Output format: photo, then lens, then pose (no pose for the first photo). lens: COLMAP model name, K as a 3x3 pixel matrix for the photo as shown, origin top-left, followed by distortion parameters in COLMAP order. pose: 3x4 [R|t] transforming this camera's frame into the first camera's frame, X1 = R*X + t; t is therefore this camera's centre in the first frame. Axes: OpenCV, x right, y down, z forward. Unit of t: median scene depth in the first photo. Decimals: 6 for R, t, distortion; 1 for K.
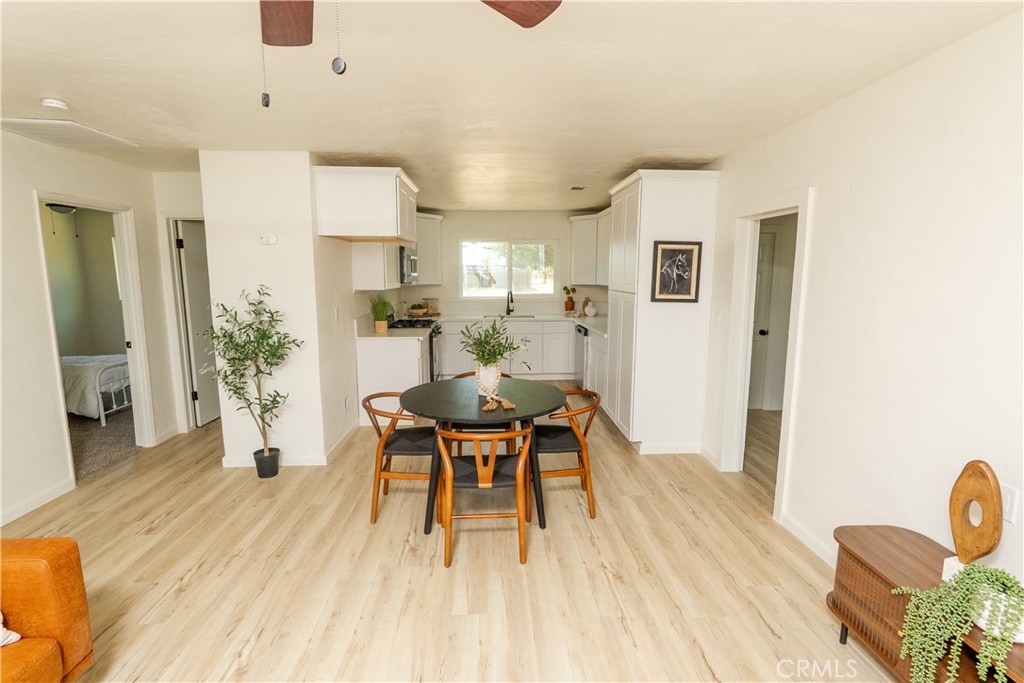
lens RADIAL K [[471.7, 0, 511.8], [0, 471.7, 338.8], [0, 0, 1]] dist [-0.002816, -0.001446]
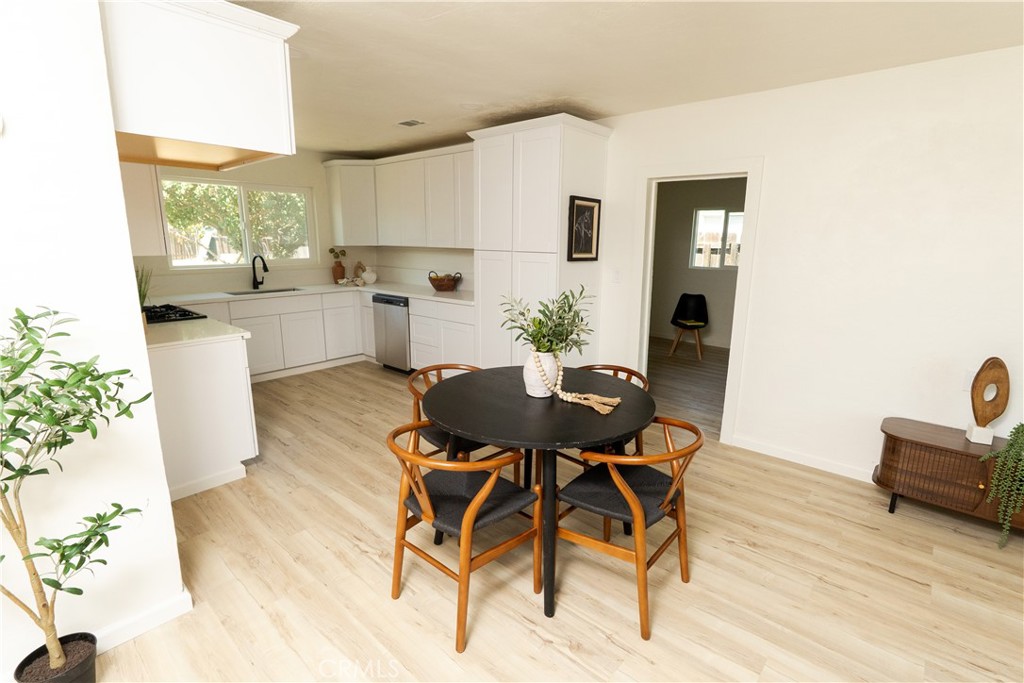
lens RADIAL K [[472.1, 0, 515.2], [0, 472.1, 336.0], [0, 0, 1]] dist [-0.010268, 0.001131]
pose [[0.707205, -0.136657, 0.693675, -0.451877], [0.087582, 0.990518, 0.105846, -0.040757], [-0.701563, -0.014102, 0.712468, 0.406406]]
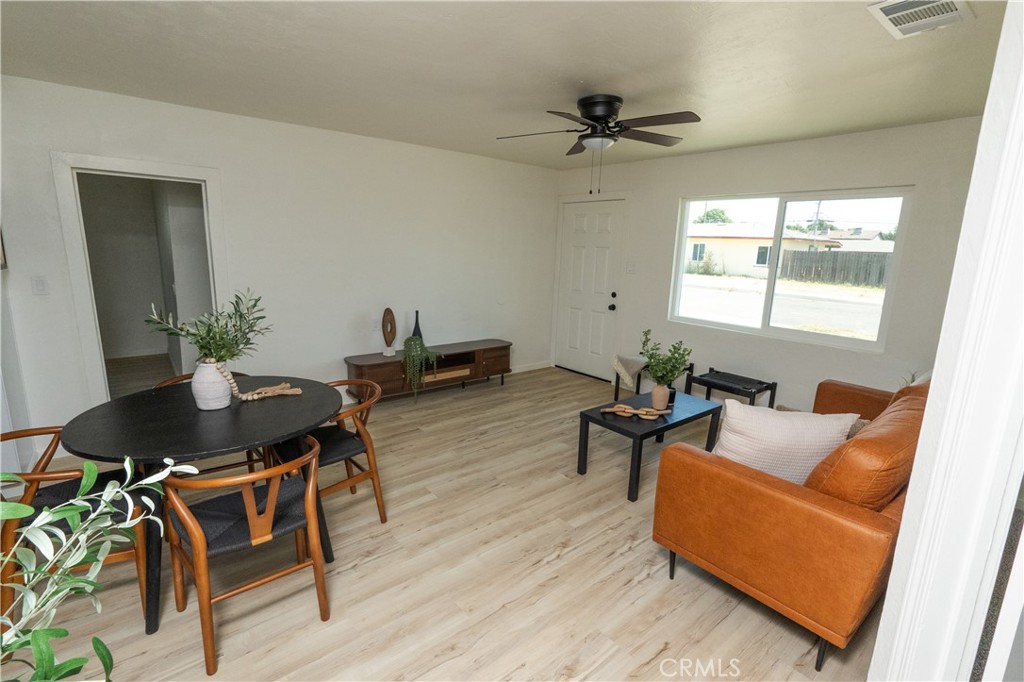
lens RADIAL K [[472.1, 0, 514.7], [0, 472.1, 340.6], [0, 0, 1]] dist [-0.010268, 0.001131]
pose [[-0.583510, -0.180520, 0.791788, -0.673060], [0.079995, 0.957463, 0.277245, -0.107373], [-0.808156, 0.225114, -0.544249, 0.784593]]
